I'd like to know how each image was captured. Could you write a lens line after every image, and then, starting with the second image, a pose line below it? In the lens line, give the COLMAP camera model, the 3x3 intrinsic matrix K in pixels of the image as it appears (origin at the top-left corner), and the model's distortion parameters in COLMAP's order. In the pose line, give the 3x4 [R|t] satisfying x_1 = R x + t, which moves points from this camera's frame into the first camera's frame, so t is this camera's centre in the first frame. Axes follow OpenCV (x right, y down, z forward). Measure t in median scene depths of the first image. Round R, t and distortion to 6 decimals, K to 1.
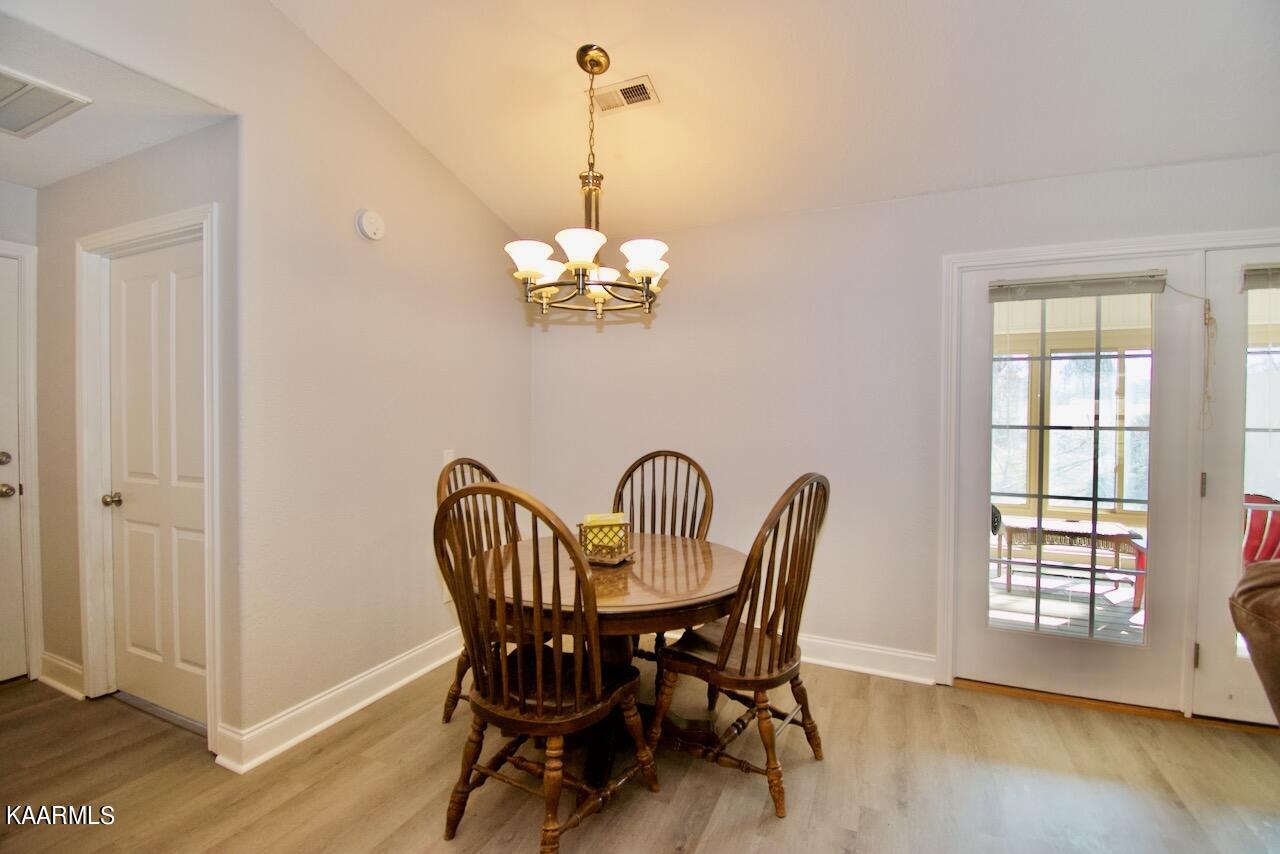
lens RADIAL K [[562.1, 0, 642.7], [0, 562.1, 425.1], [0, 0, 1]] dist [0.023738, -0.026506]
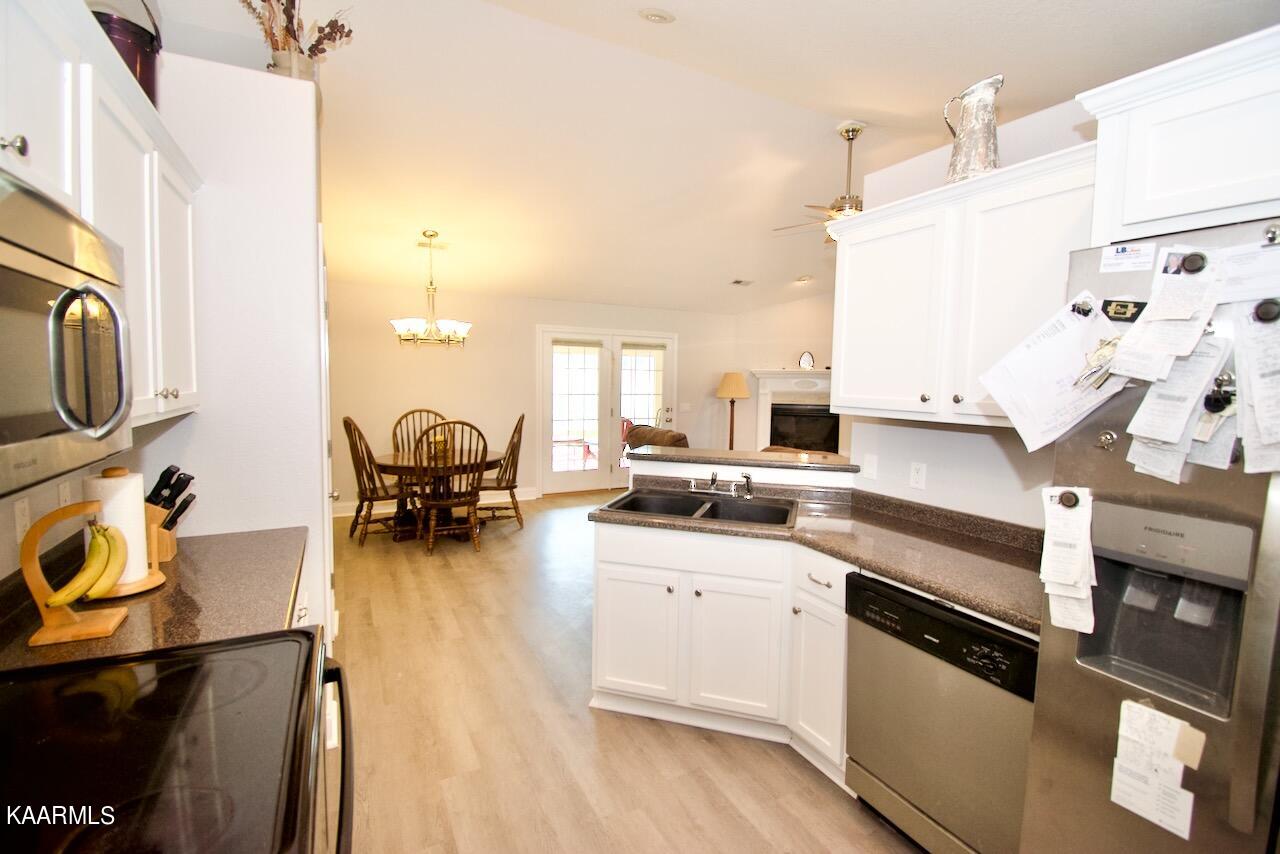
lens RADIAL K [[562.1, 0, 642.7], [0, 562.1, 425.1], [0, 0, 1]] dist [0.023738, -0.026506]
pose [[0.626105, -0.060088, 0.777420, -1.135852], [0.004458, 0.997286, 0.073492, -0.043895], [-0.779726, -0.042548, 0.624673, -0.929117]]
